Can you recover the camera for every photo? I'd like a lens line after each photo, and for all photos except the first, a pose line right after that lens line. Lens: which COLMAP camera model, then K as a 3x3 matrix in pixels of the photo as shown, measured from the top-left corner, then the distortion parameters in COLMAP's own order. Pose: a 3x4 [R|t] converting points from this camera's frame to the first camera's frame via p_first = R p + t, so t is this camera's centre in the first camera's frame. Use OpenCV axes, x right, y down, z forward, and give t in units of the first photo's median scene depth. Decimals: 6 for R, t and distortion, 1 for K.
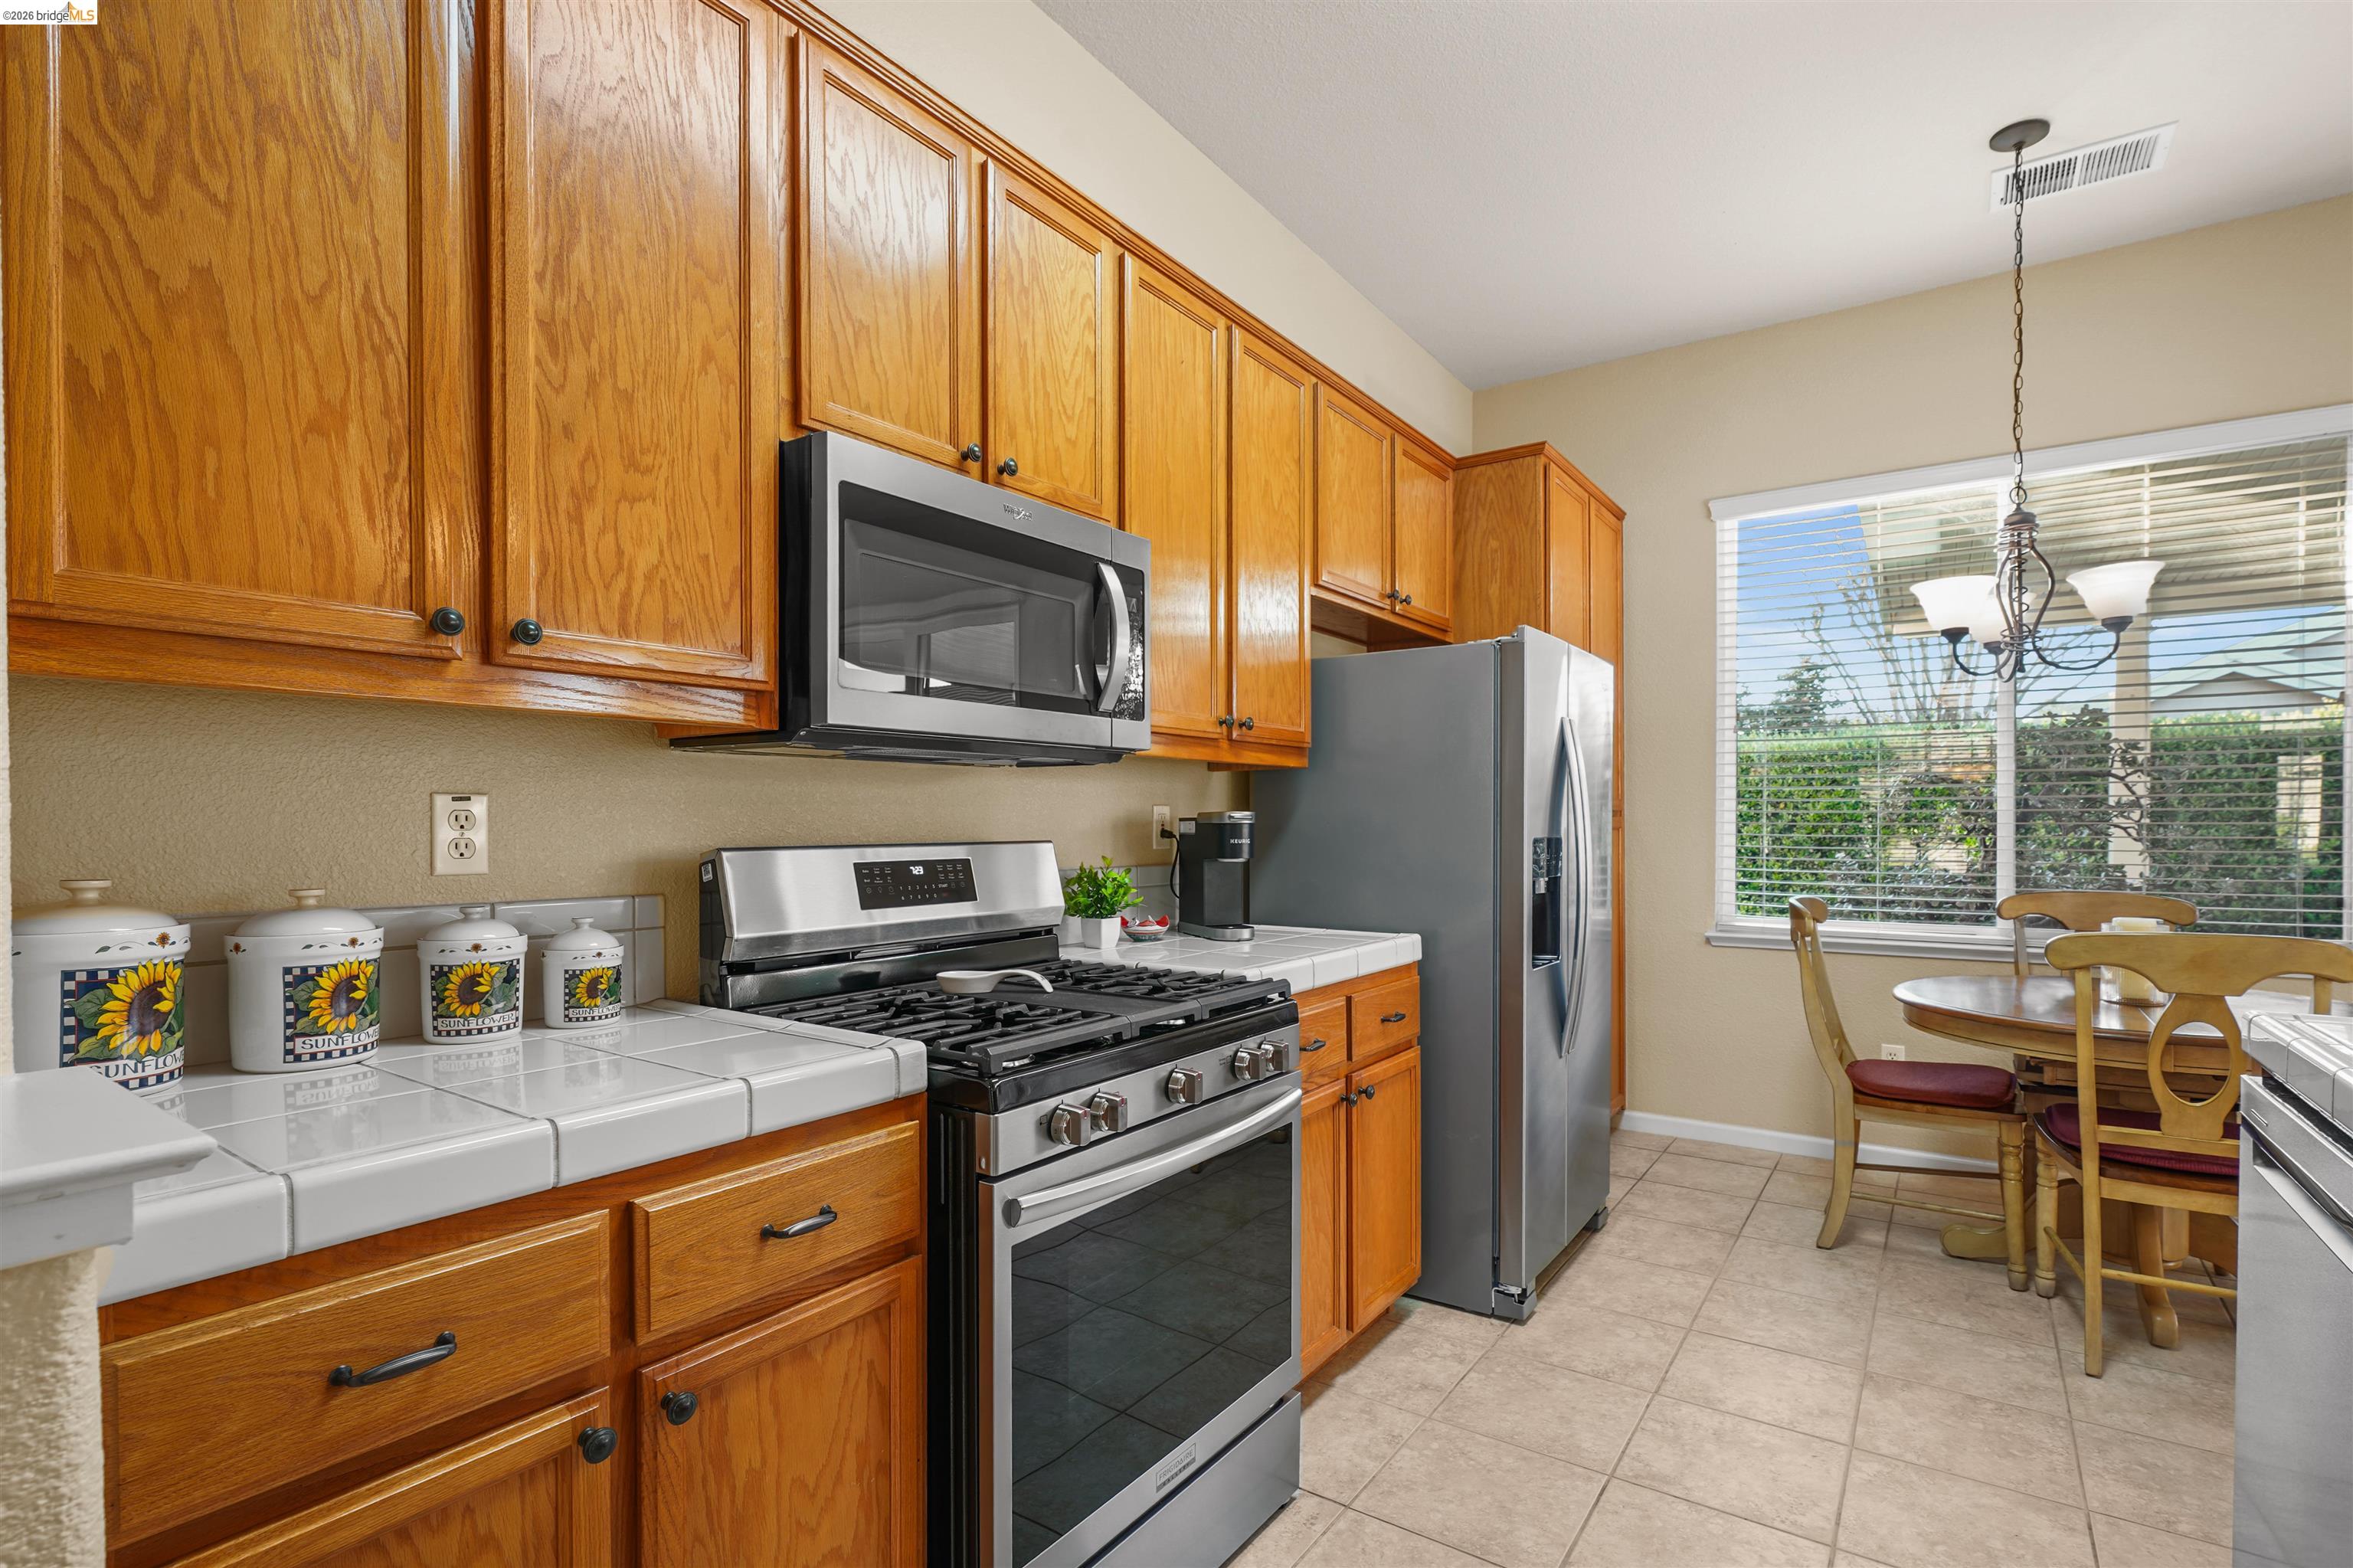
lens RADIAL K [[1116.9, 0, 1178.6], [0, 1116.9, 833.2], [0, 0, 1]] dist [-0.000259, 0.000058]
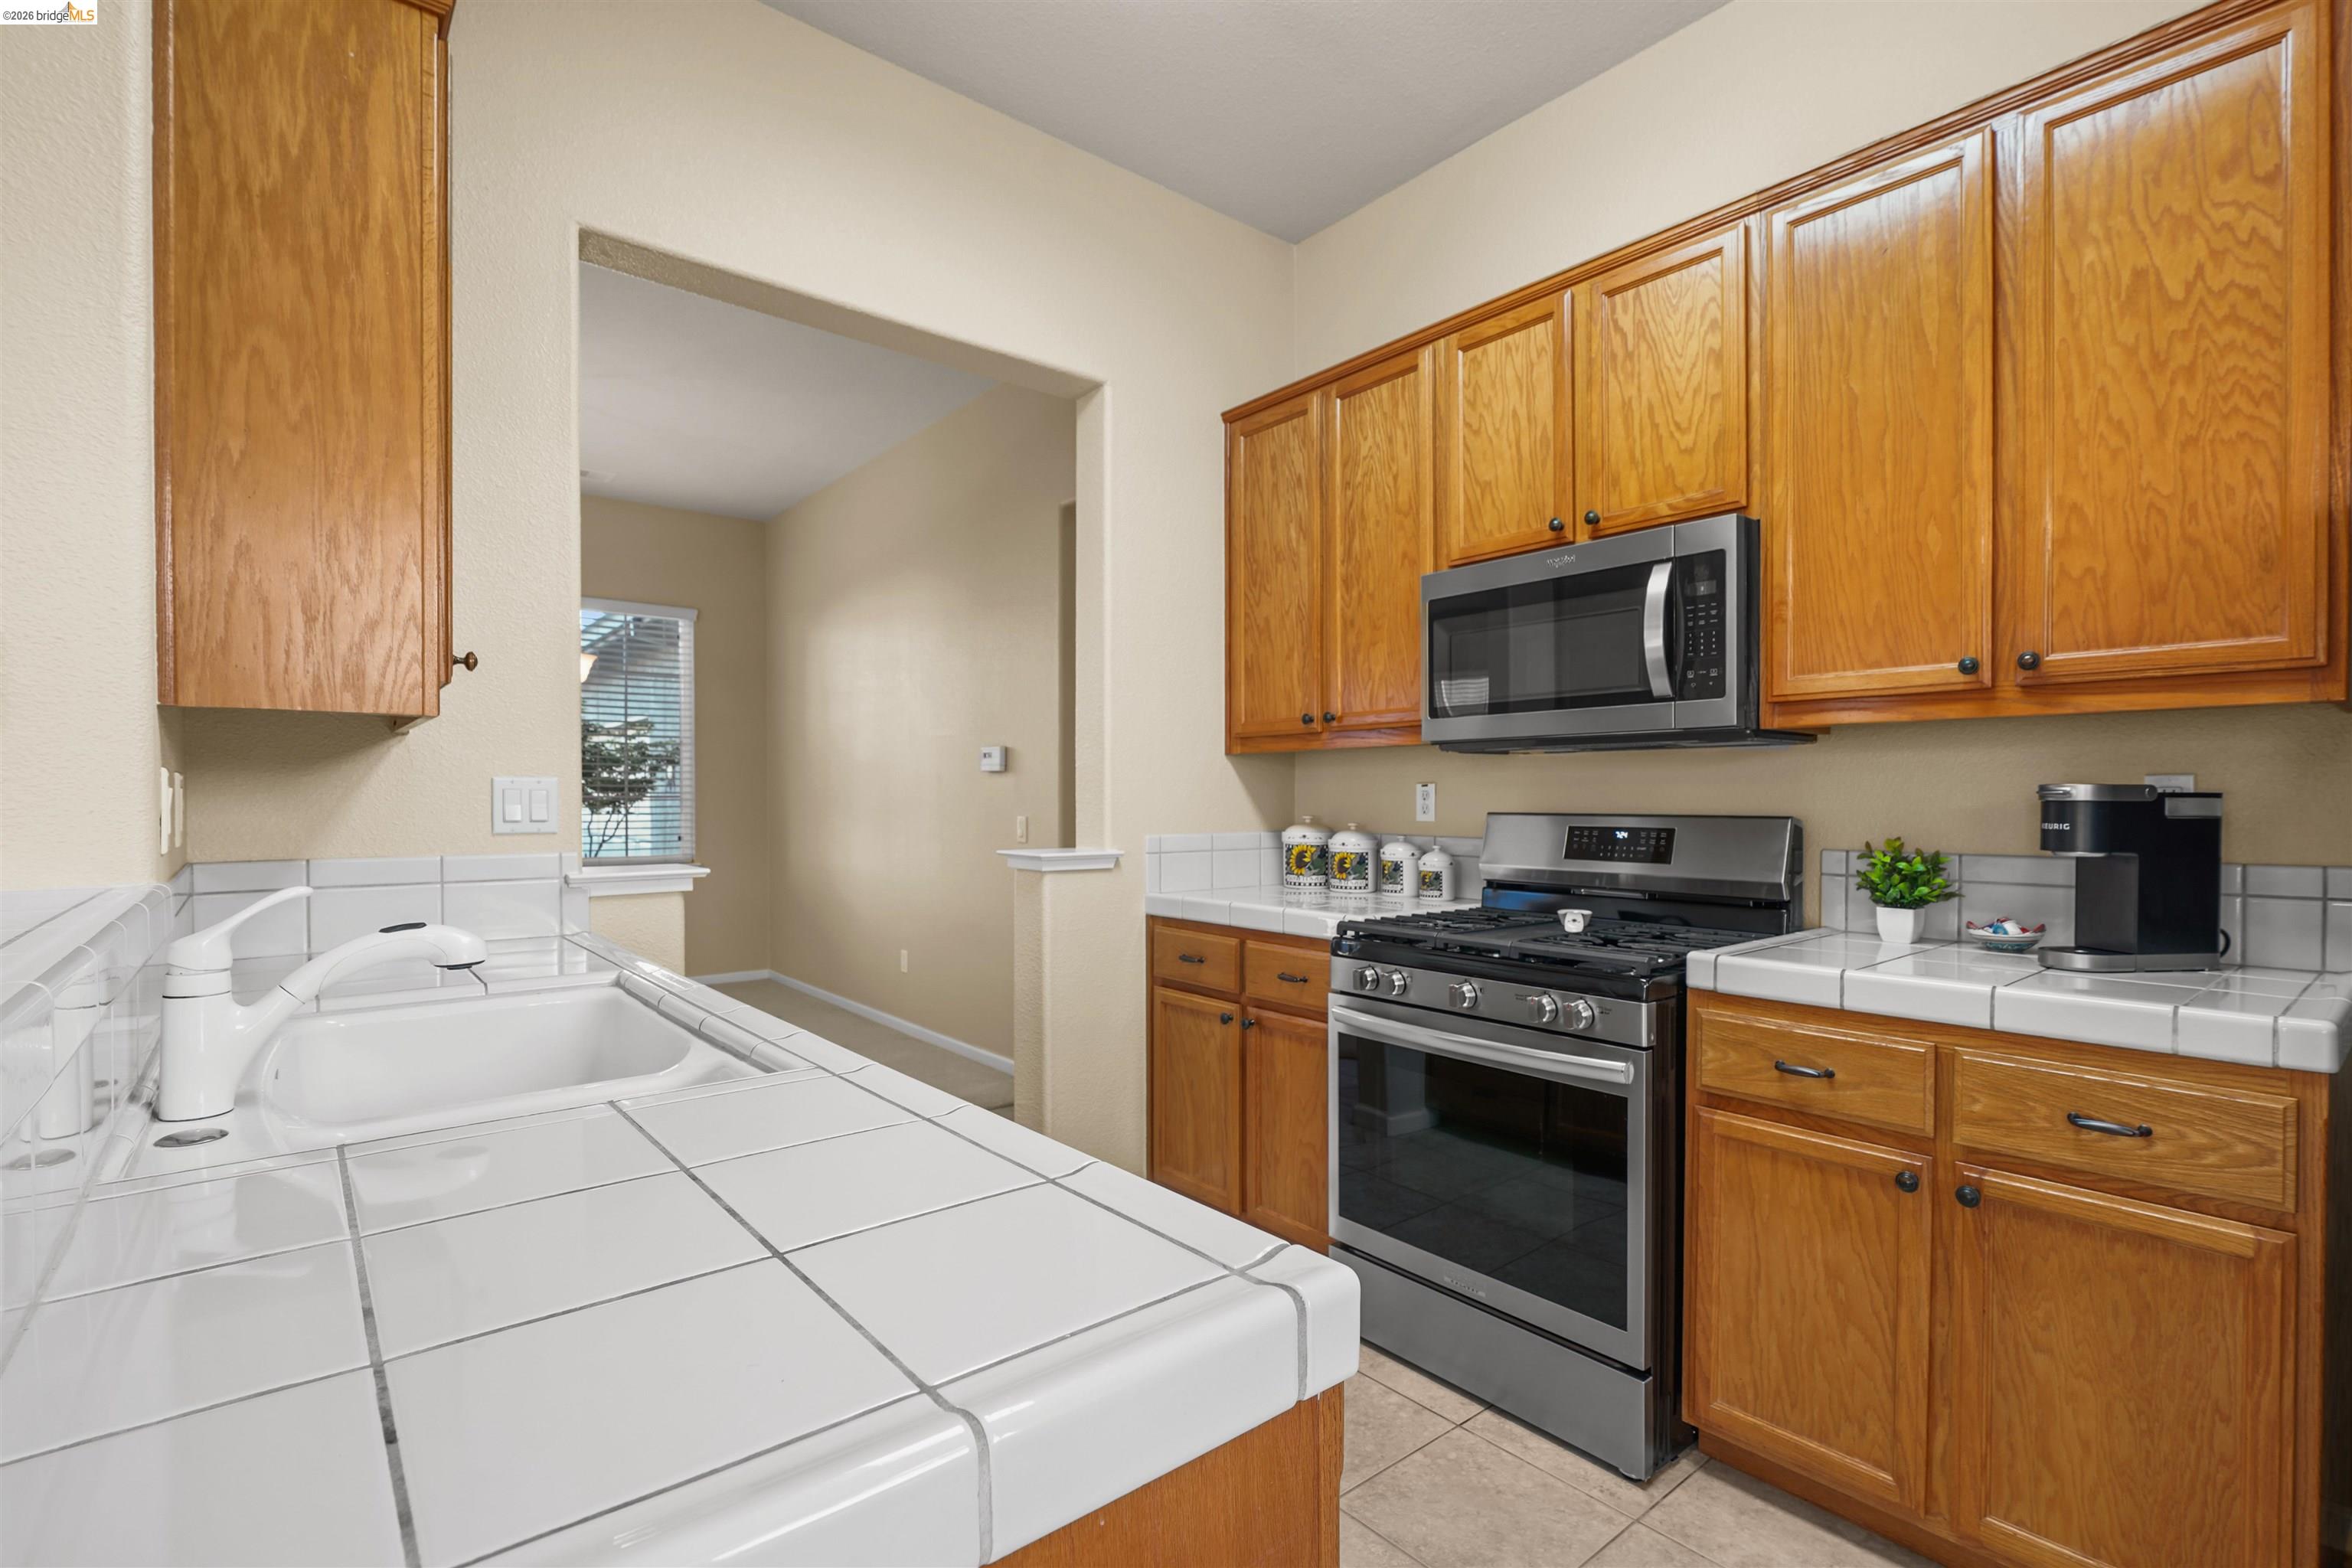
lens RADIAL K [[1081.3, 0, 1191.8], [0, 1081.3, 812.5], [0, 0, 1]] dist [-0.007040, -0.000600]
pose [[-0.263833, 0.017896, -0.964402, 1.400526], [-0.007918, 0.999754, 0.020718, -0.018440], [0.964536, 0.013103, -0.263626, 1.078875]]
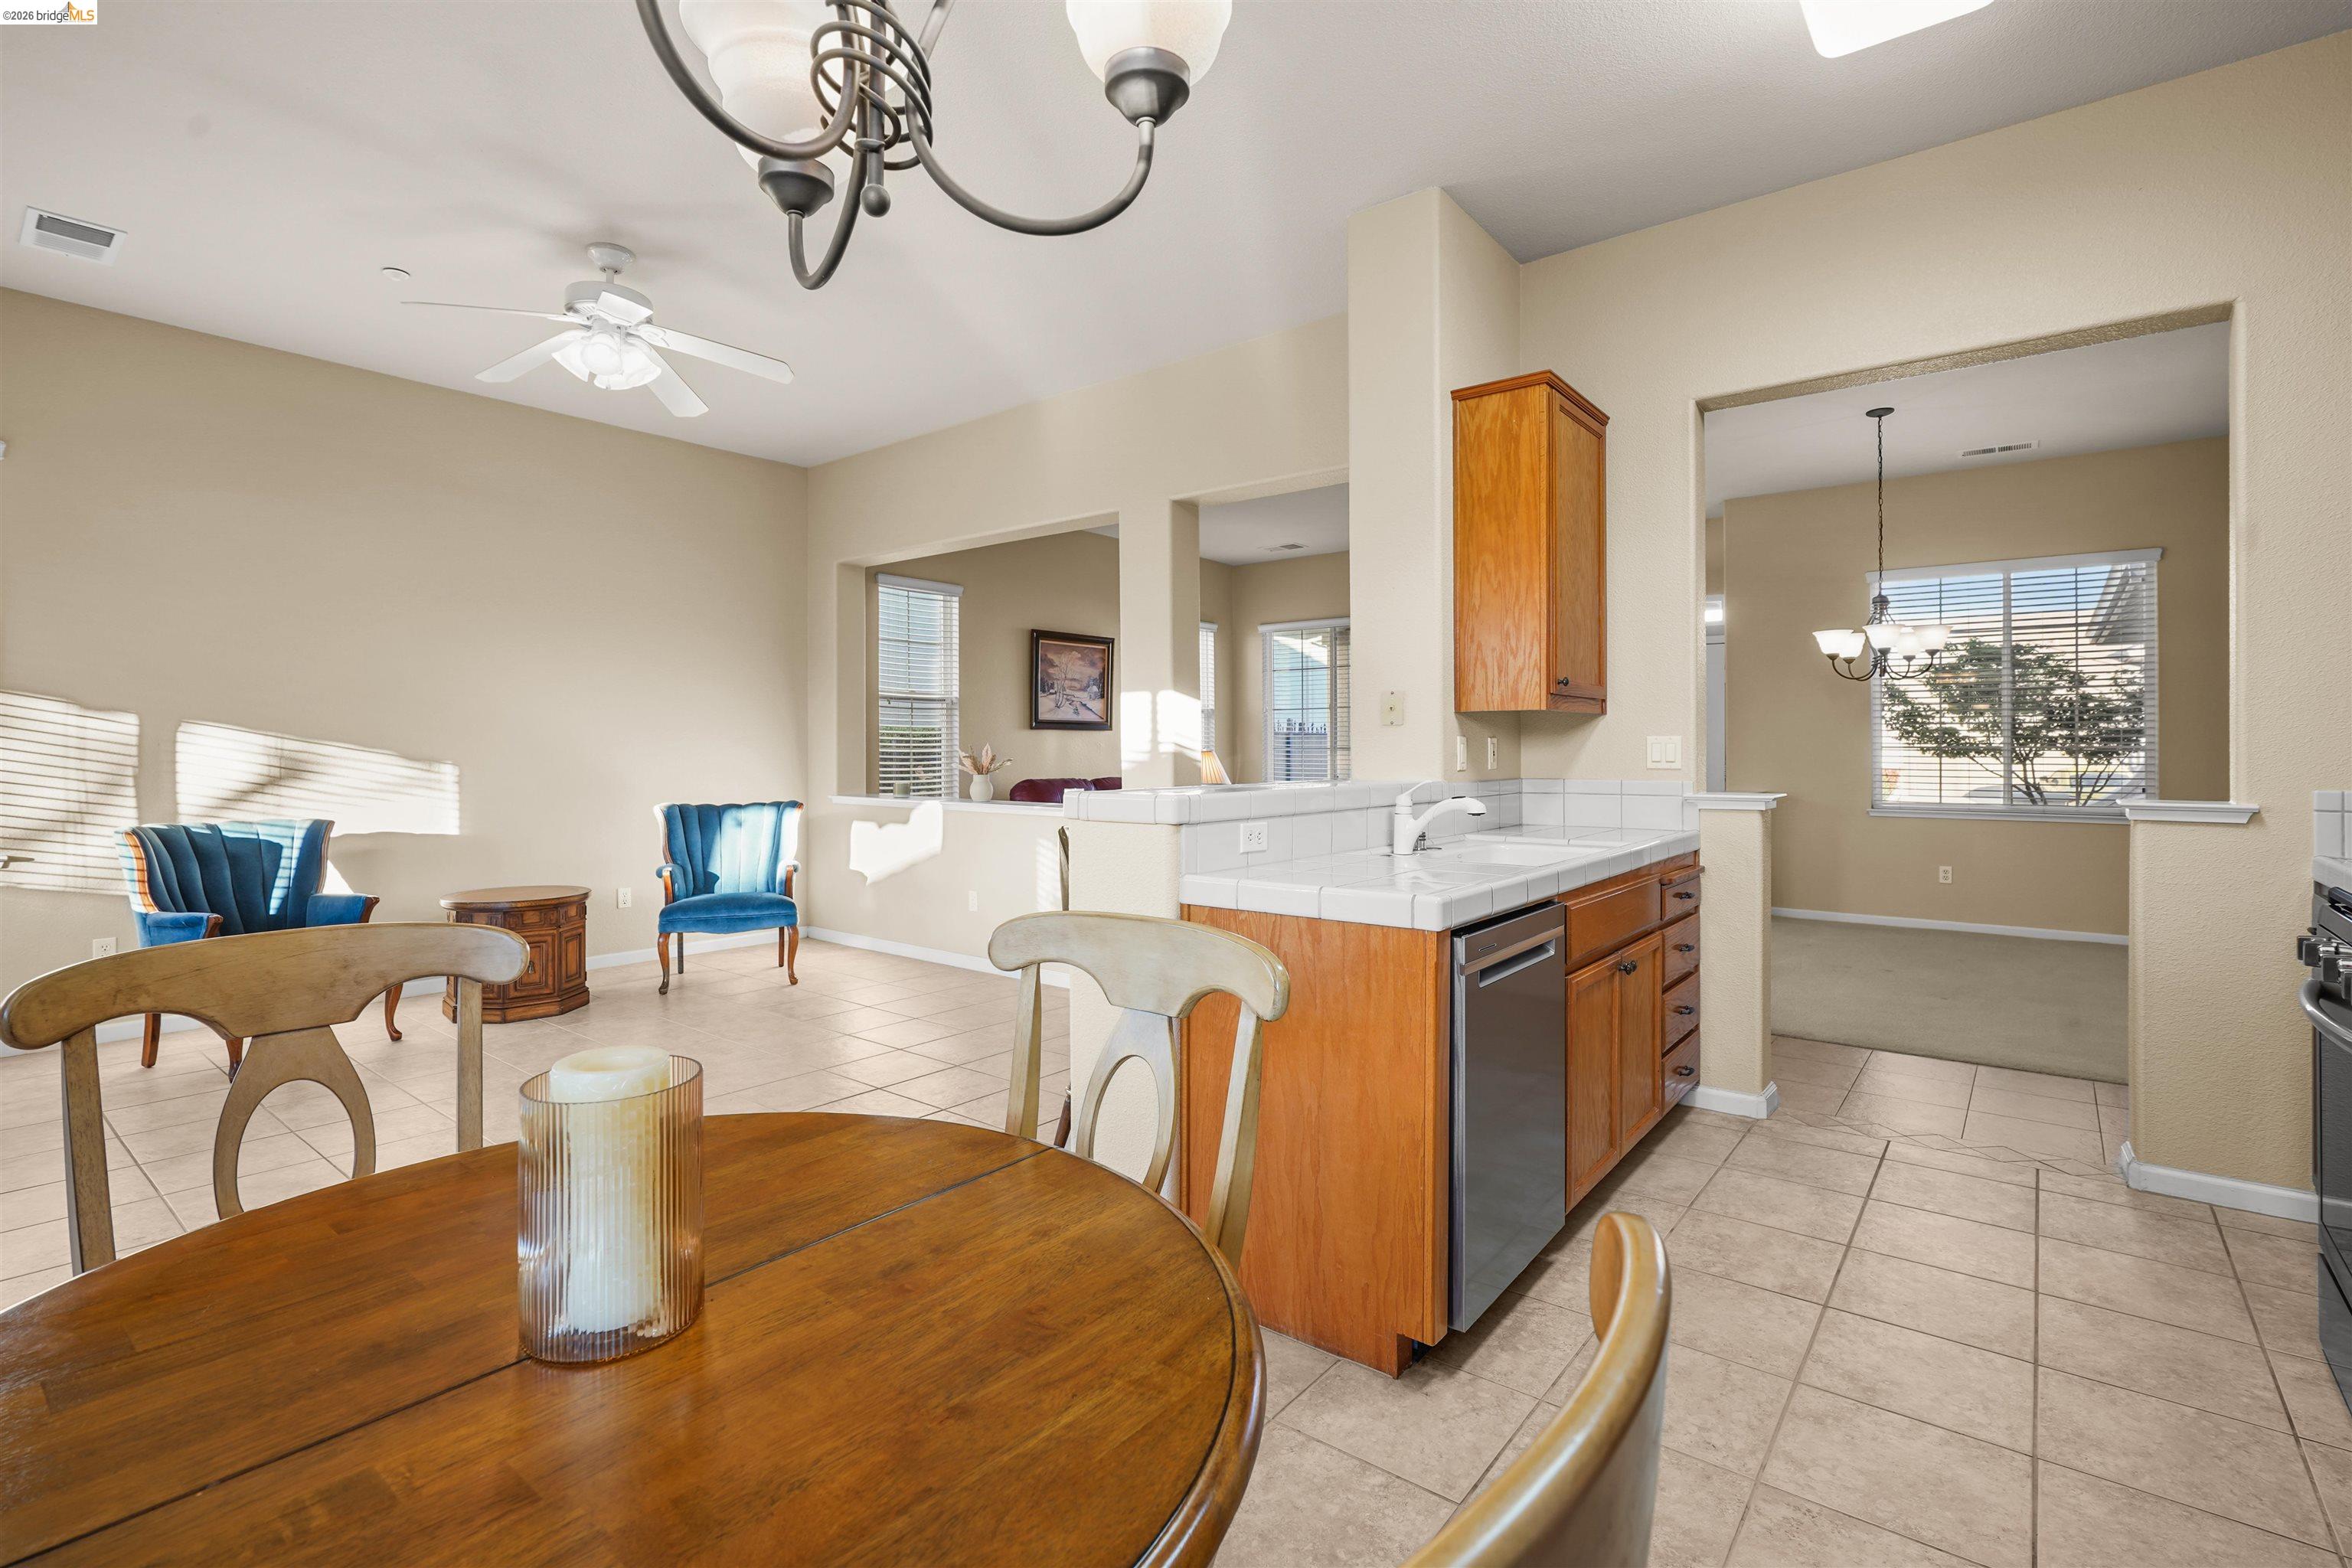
lens RADIAL K [[1095.2, 0, 1169.5], [0, 1095.2, 737.7], [0, 0, 1]] dist [-0.001292, -0.000431]
pose [[-0.997586, 0.007066, 0.069079, 1.210325], [0.006880, 0.999972, -0.002921, -0.024747], [-0.069098, -0.002439, -0.997607, 2.372068]]
